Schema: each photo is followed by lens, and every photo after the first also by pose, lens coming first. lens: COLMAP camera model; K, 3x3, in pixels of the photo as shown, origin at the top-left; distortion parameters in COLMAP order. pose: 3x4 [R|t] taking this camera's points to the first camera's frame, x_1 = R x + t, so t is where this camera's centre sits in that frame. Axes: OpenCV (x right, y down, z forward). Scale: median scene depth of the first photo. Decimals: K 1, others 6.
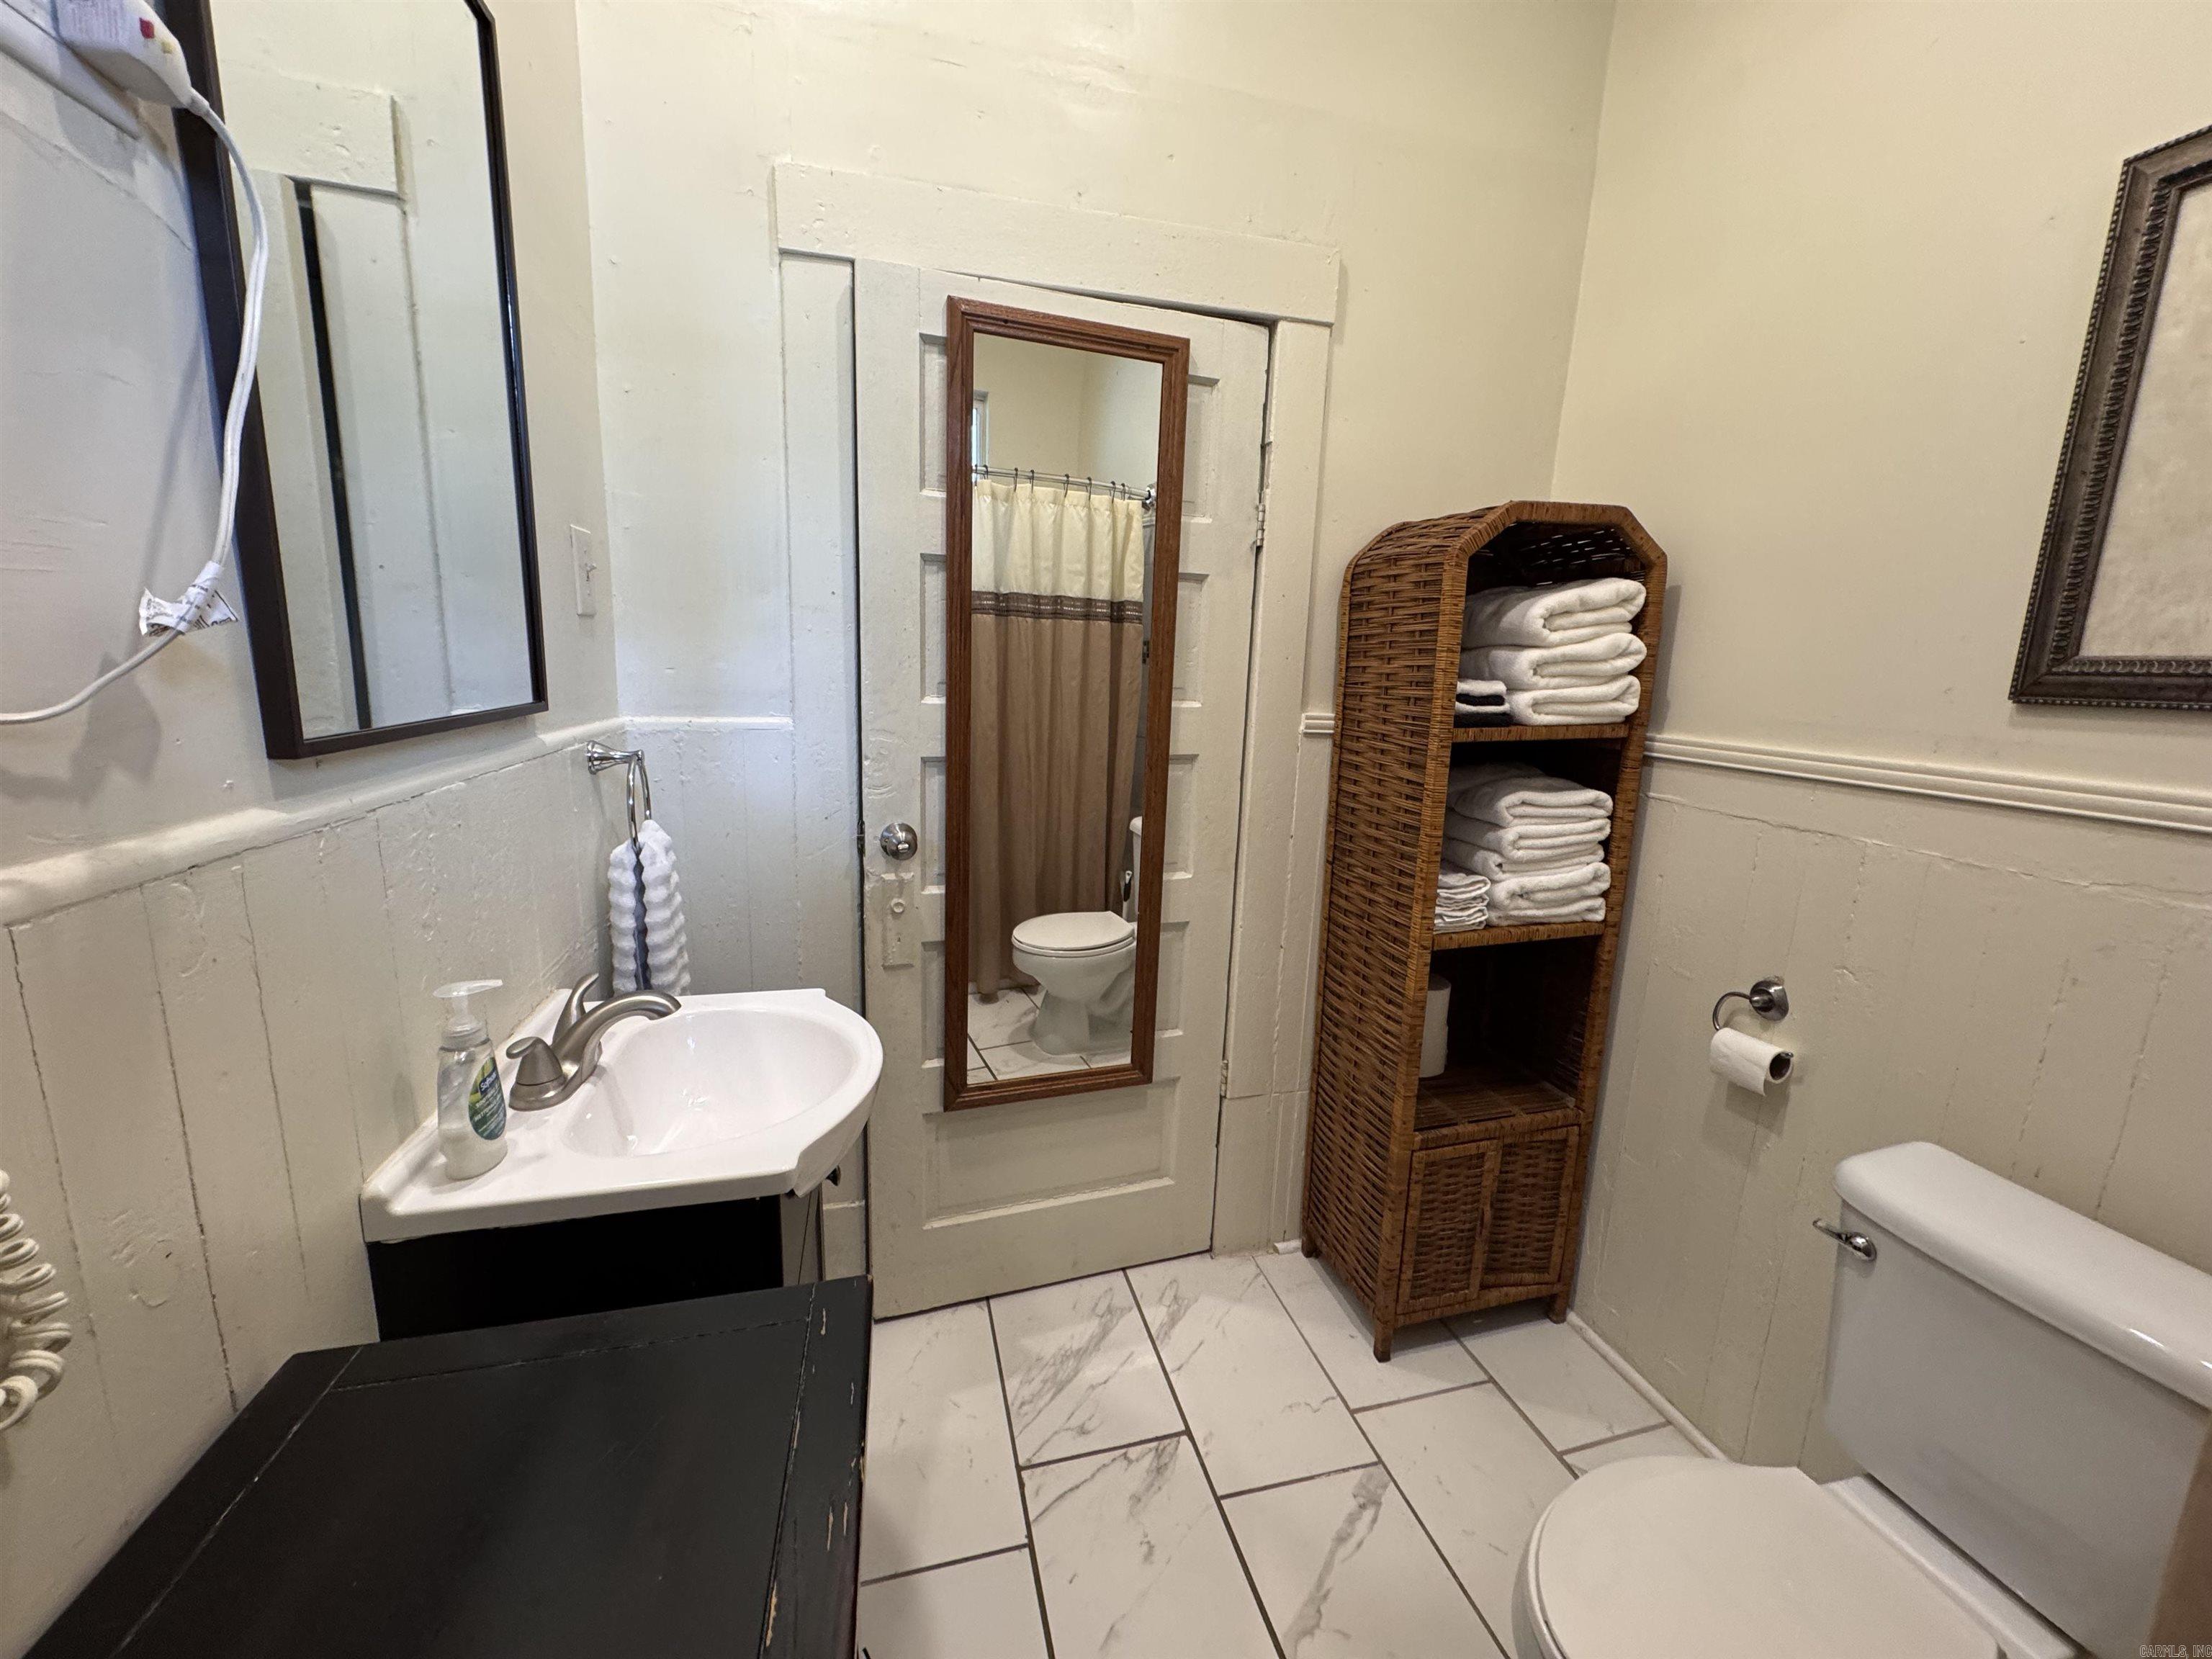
lens RADIAL K [[883.9, 0, 1104.8], [0, 883.9, 828.4], [0, 0, 1]] dist [-0.001702, 0.000269]
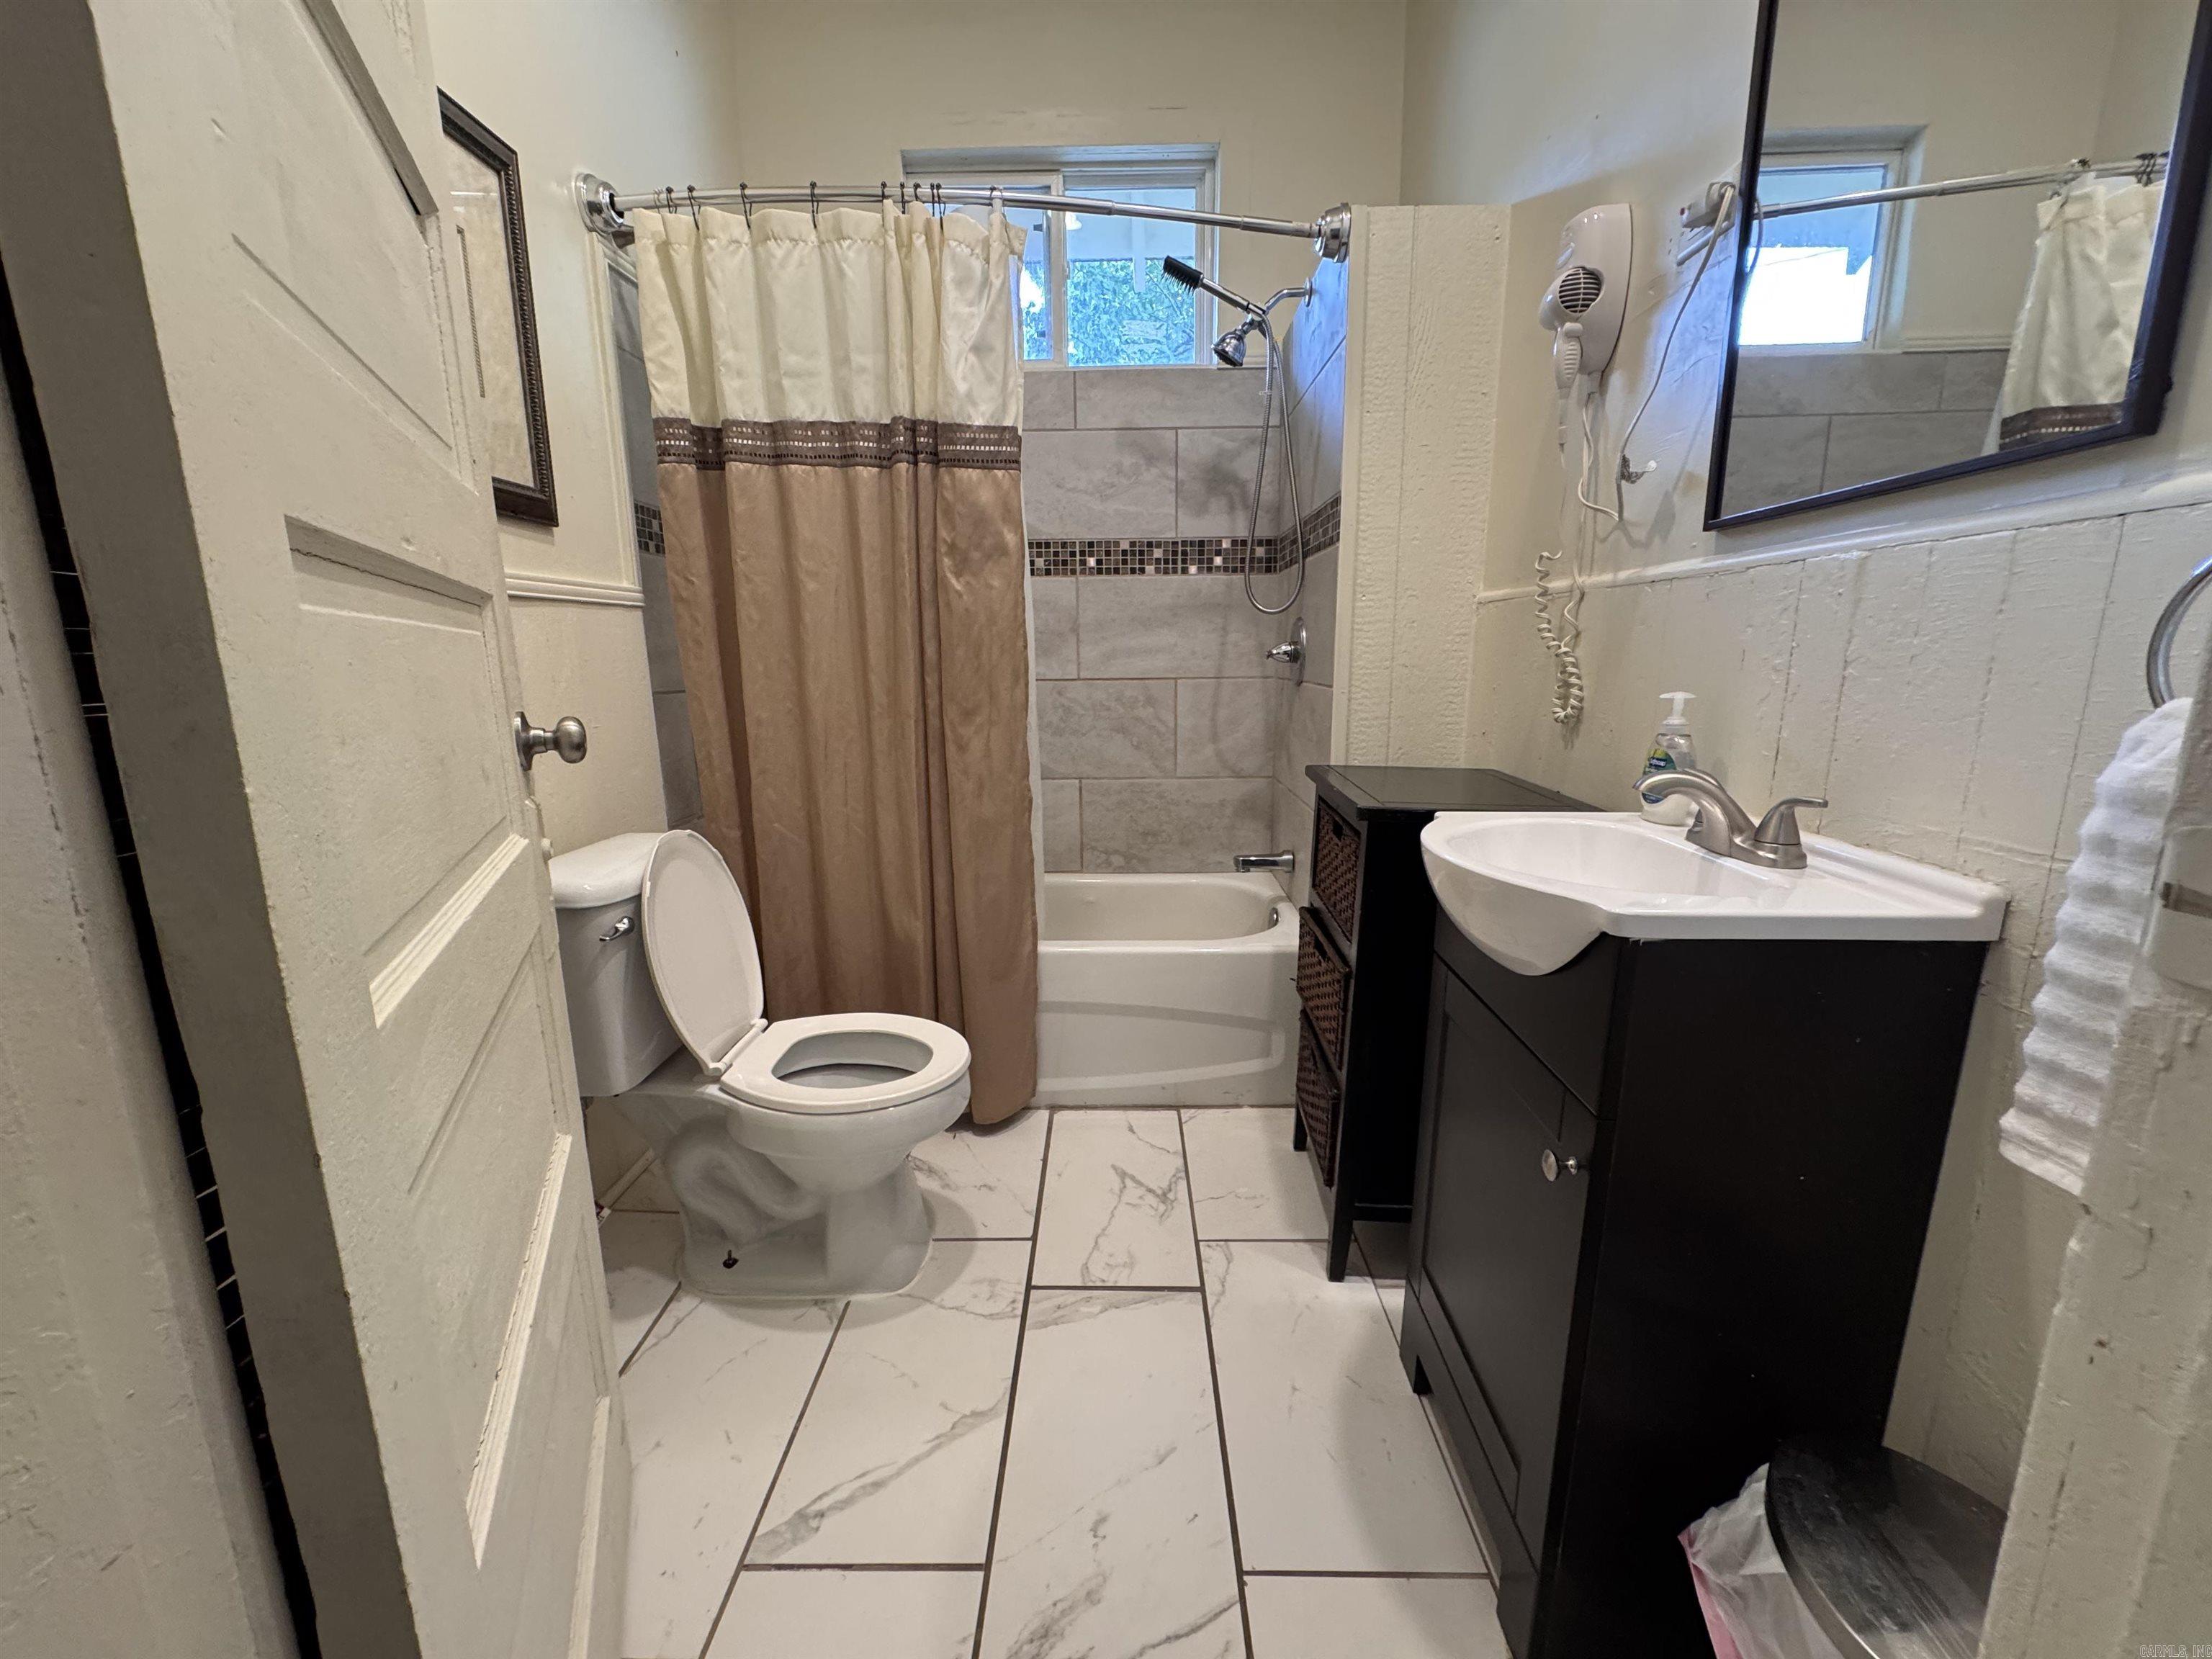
lens RADIAL K [[883.9, 0, 1108.9], [0, 883.9, 827.0], [0, 0, 1]] dist [-0.001702, 0.000269]
pose [[-0.964897, -0.078544, 0.250608, -0.185964], [0.022073, 0.926602, 0.375394, -0.168344], [-0.261699, 0.367749, -0.892342, 2.386906]]
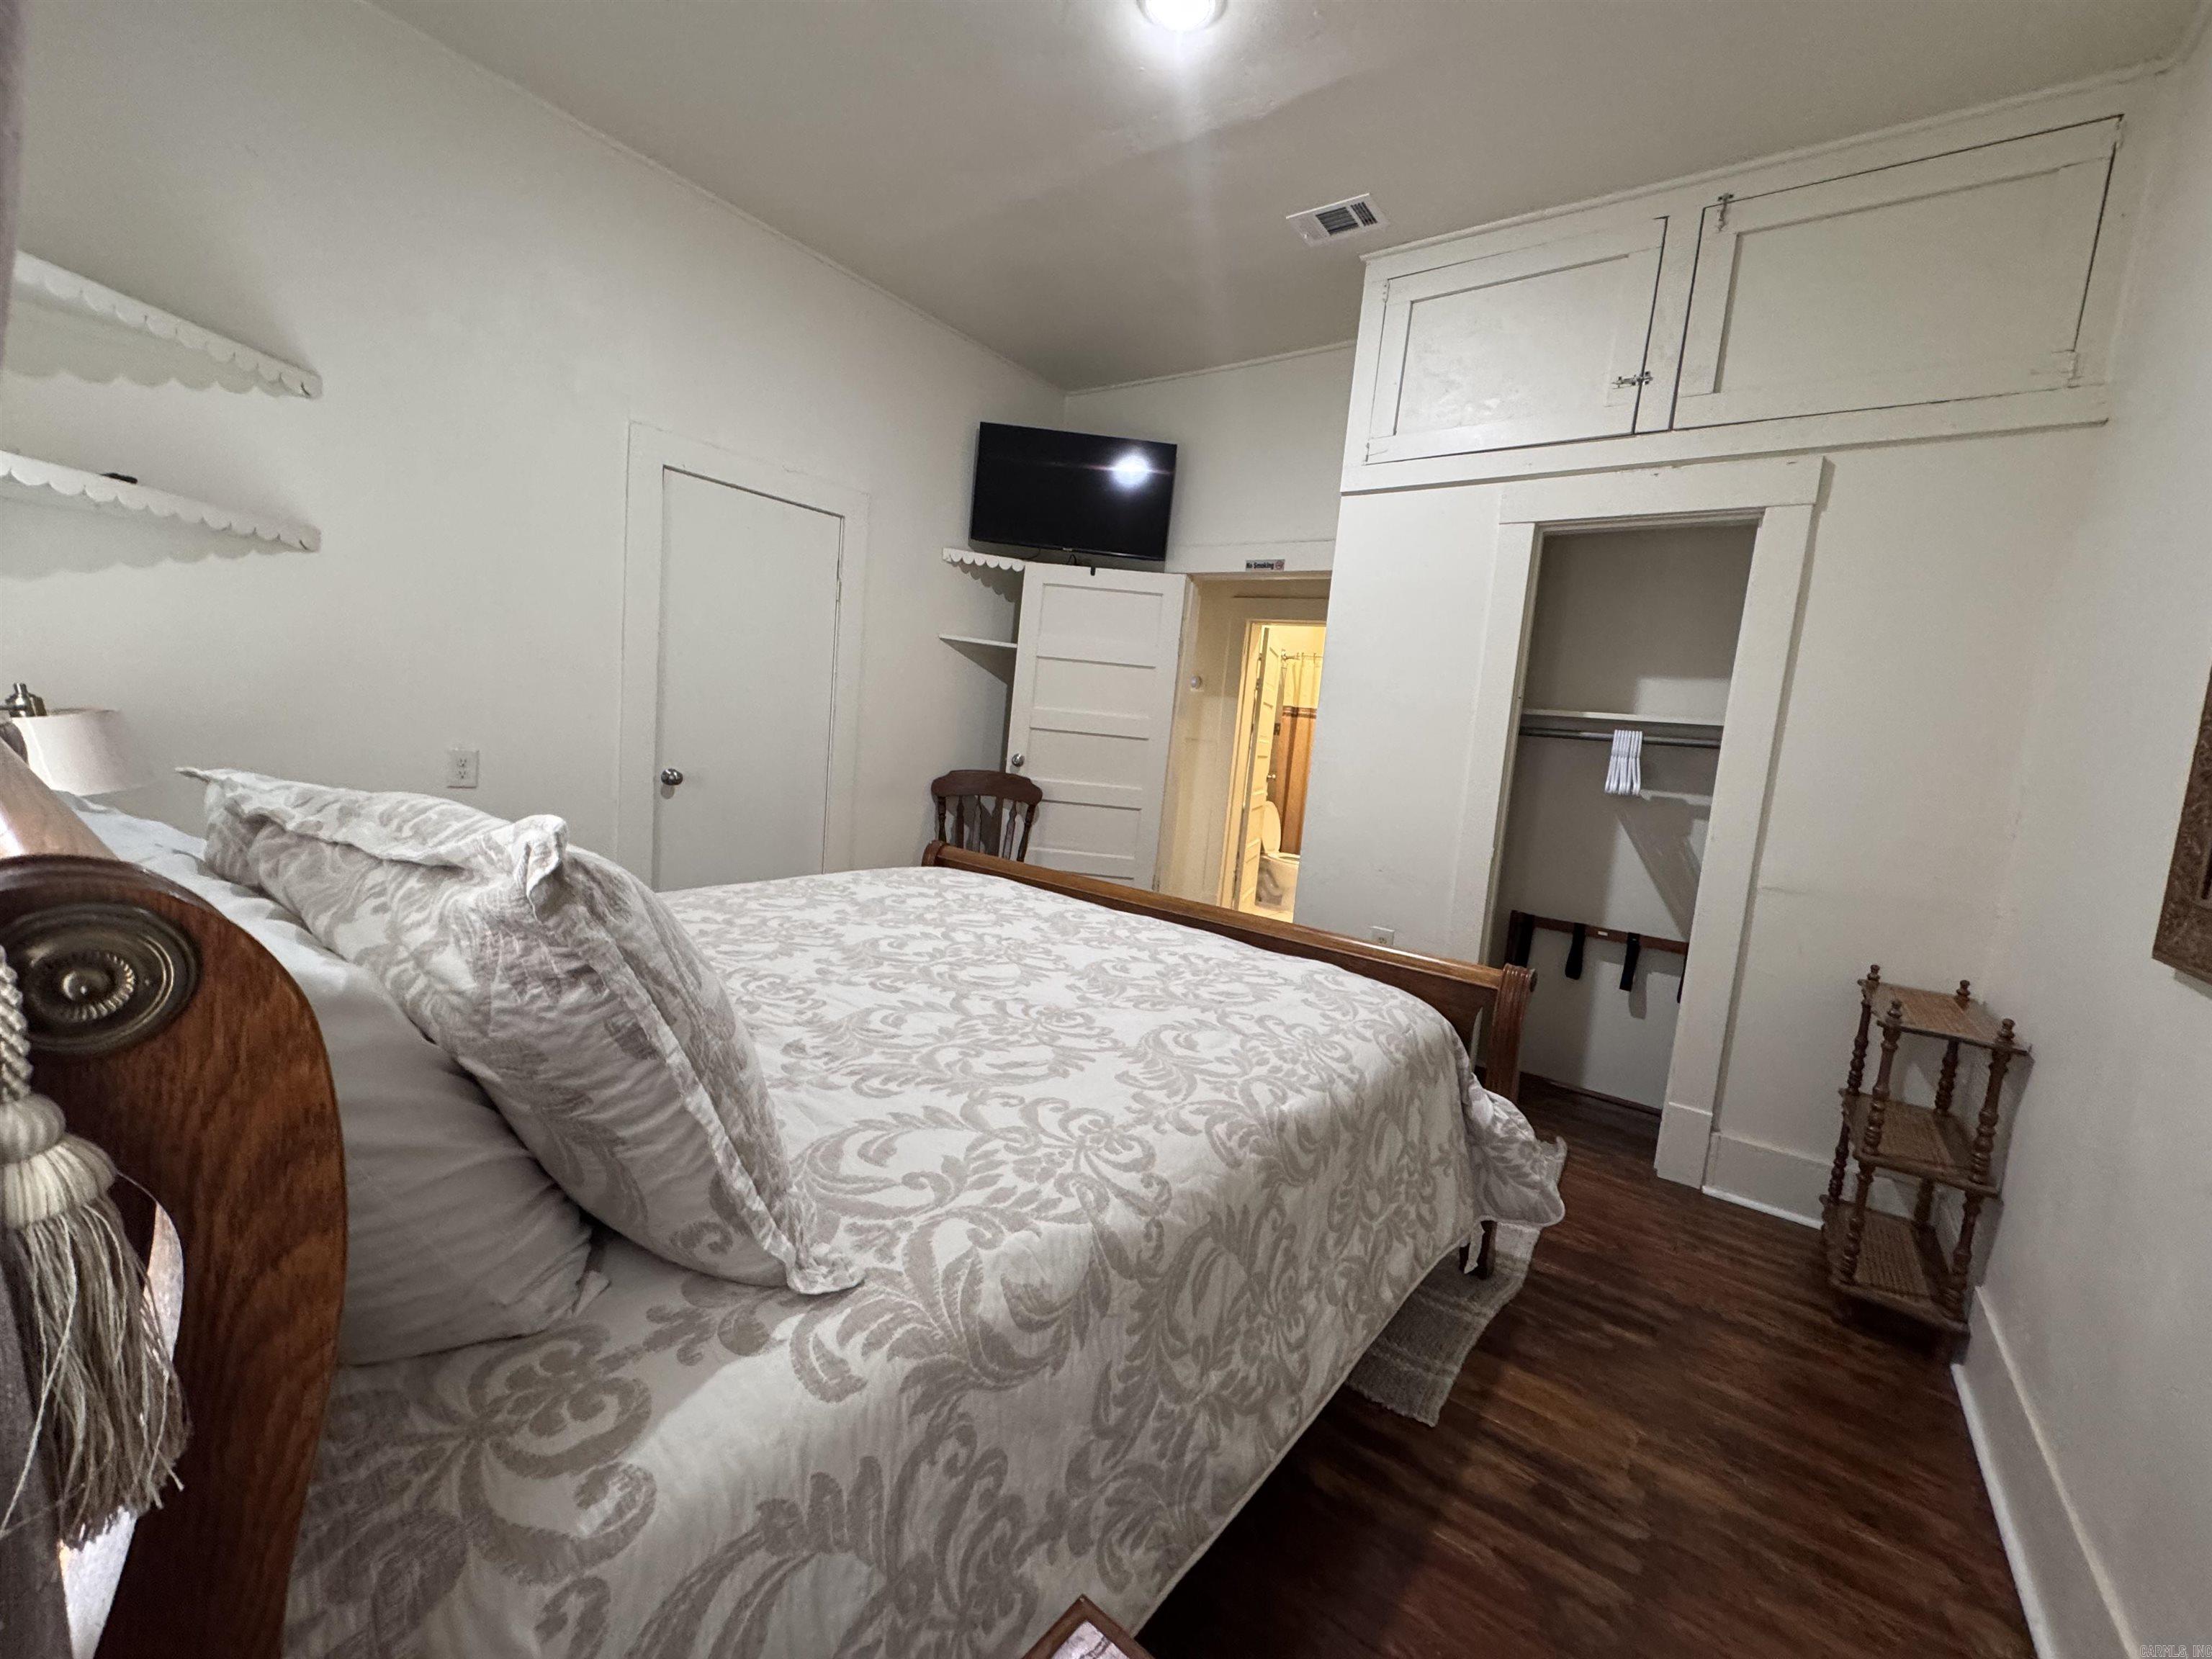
lens RADIAL K [[883.9, 0, 1109.8], [0, 883.9, 833.1], [0, 0, 1]] dist [-0.001702, 0.000269]
pose [[-0.625646, -0.173867, 0.760485, -2.178538], [0.025974, 0.969663, 0.243060, -0.692746], [-0.779674, 0.171822, -0.602150, 4.727938]]
